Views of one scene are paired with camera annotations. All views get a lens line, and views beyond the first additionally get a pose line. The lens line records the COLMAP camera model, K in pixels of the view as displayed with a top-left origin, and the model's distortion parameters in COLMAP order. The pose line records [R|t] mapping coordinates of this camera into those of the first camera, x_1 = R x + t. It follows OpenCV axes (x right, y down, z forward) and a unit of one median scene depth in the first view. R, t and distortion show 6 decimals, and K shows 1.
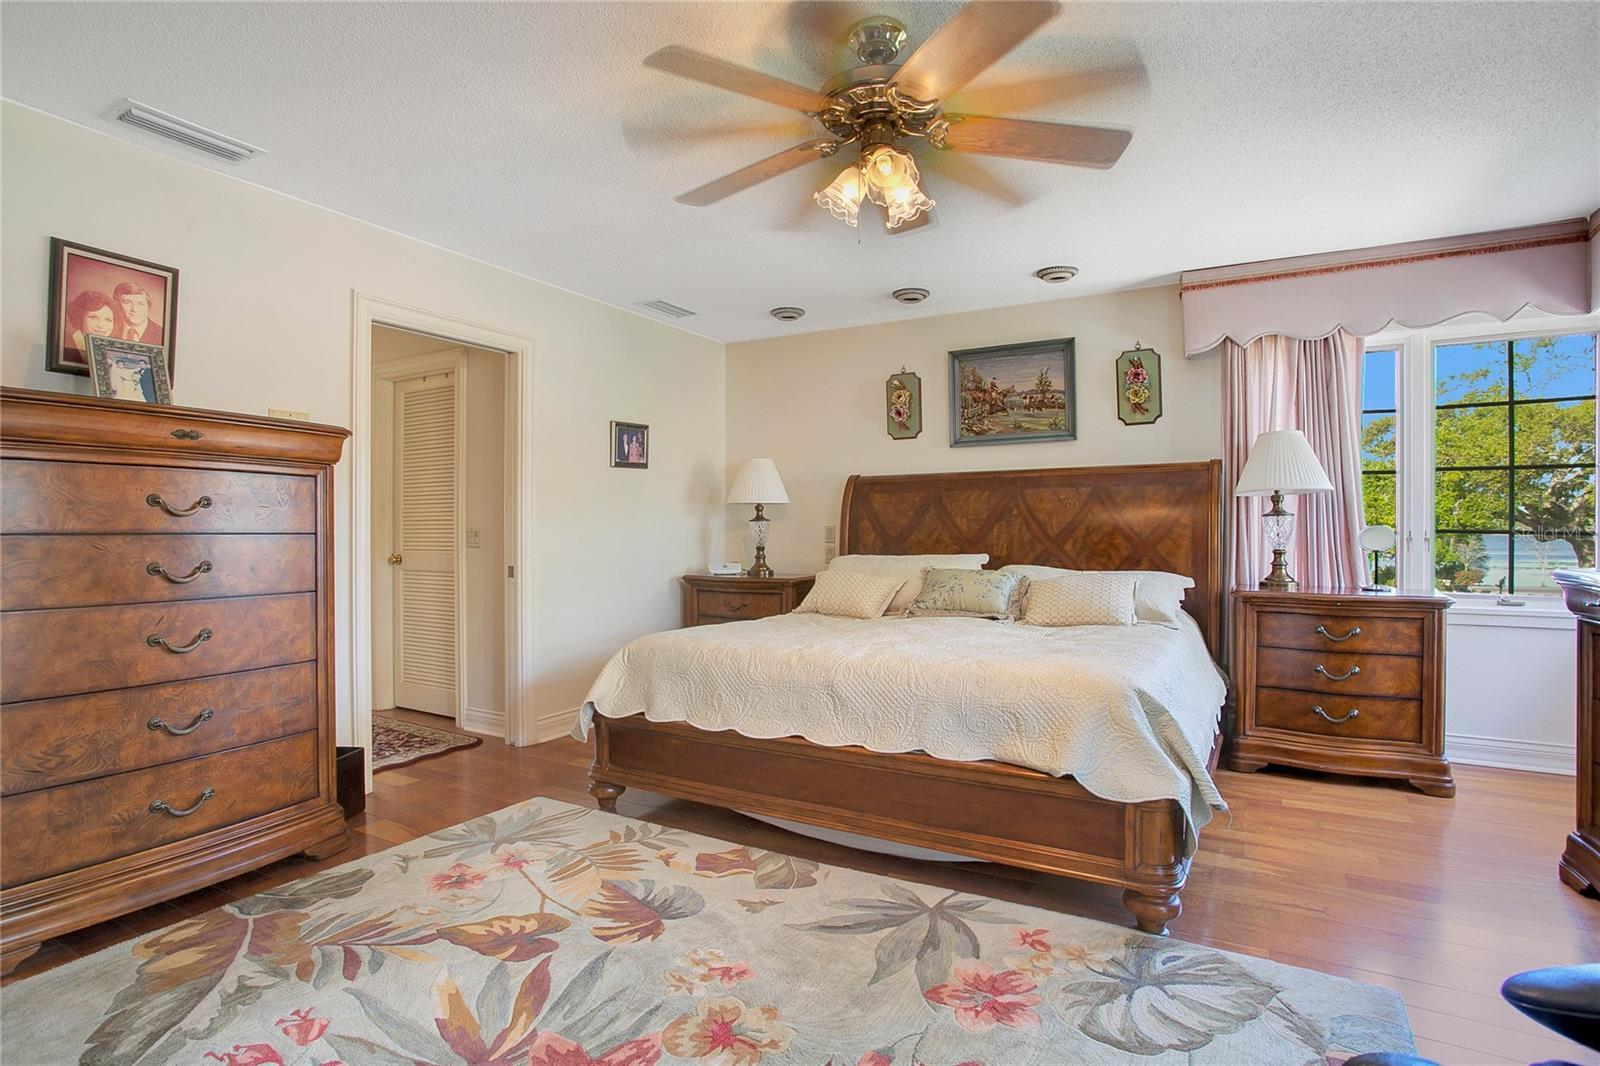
lens RADIAL K [[808.3, 0, 801.6], [0, 808.3, 531.1], [0, 0, 1]] dist [-0.039420, 0.001387]
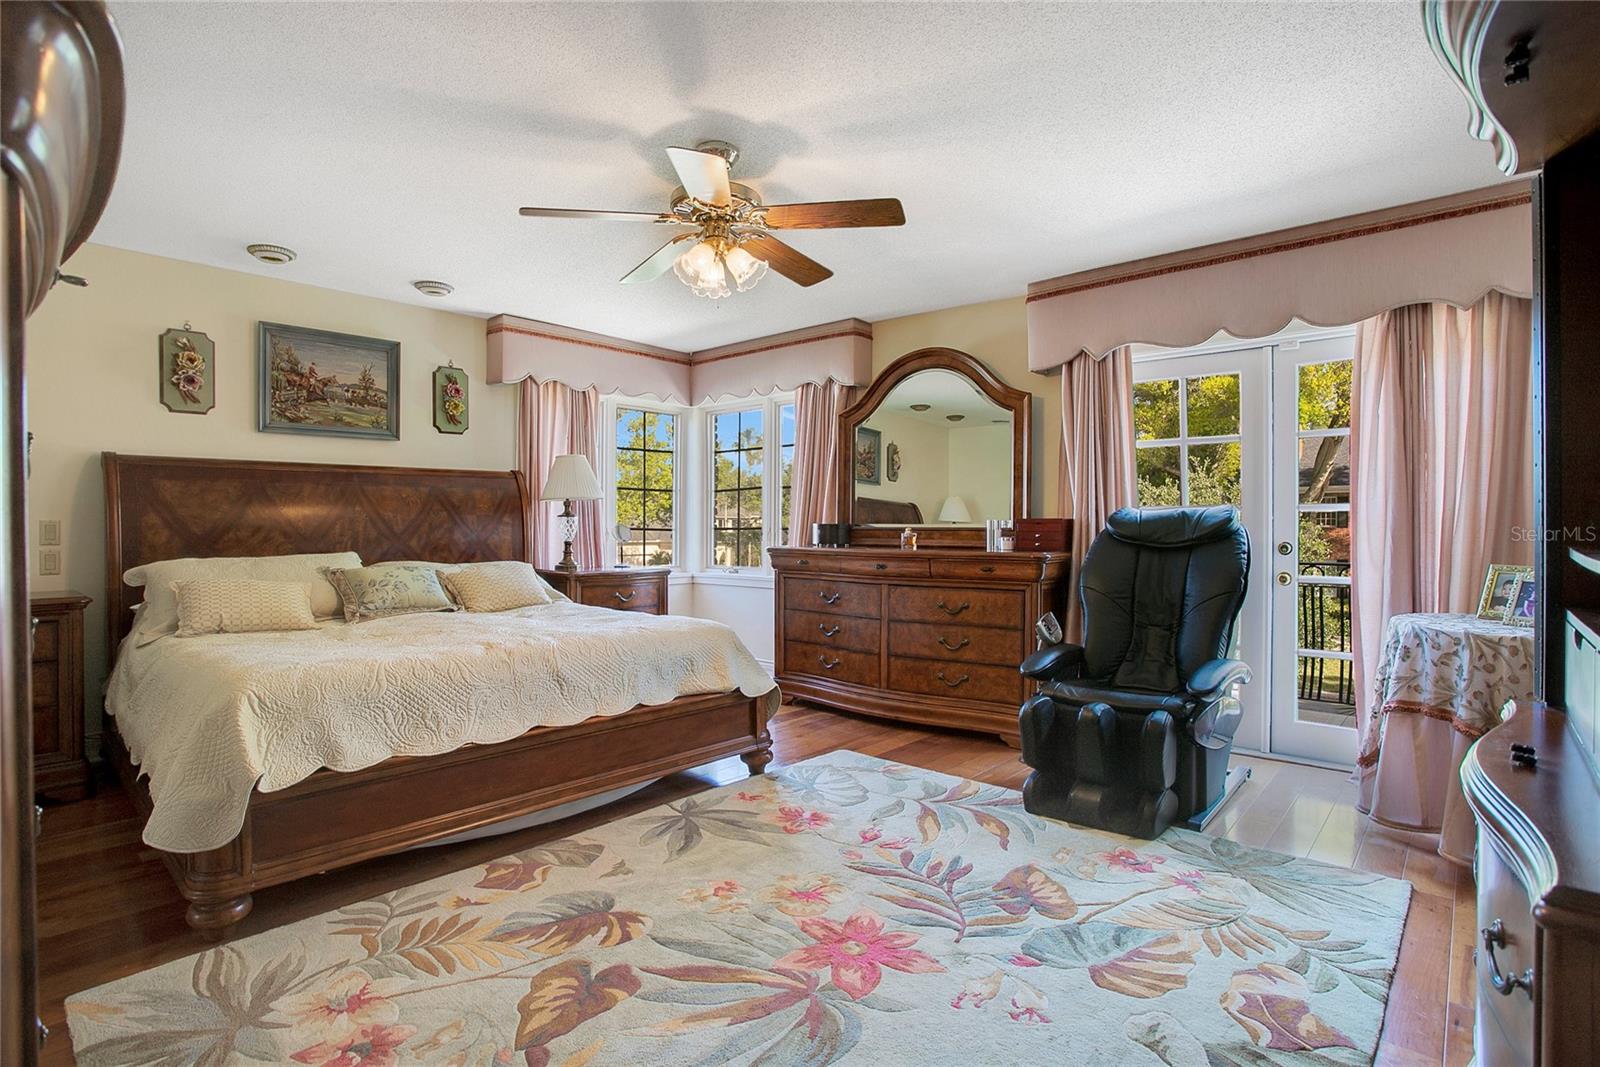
lens RADIAL K [[767.8, 0, 800.0], [0, 767.8, 532.1], [0, 0, 1]] dist [-0.005730, 0.000928]
pose [[0.240147, -0.005468, 0.970721, -0.607726], [0.001900, 0.999985, 0.005163, 0.001318], [-0.970735, 0.000605, 0.240153, 0.307921]]
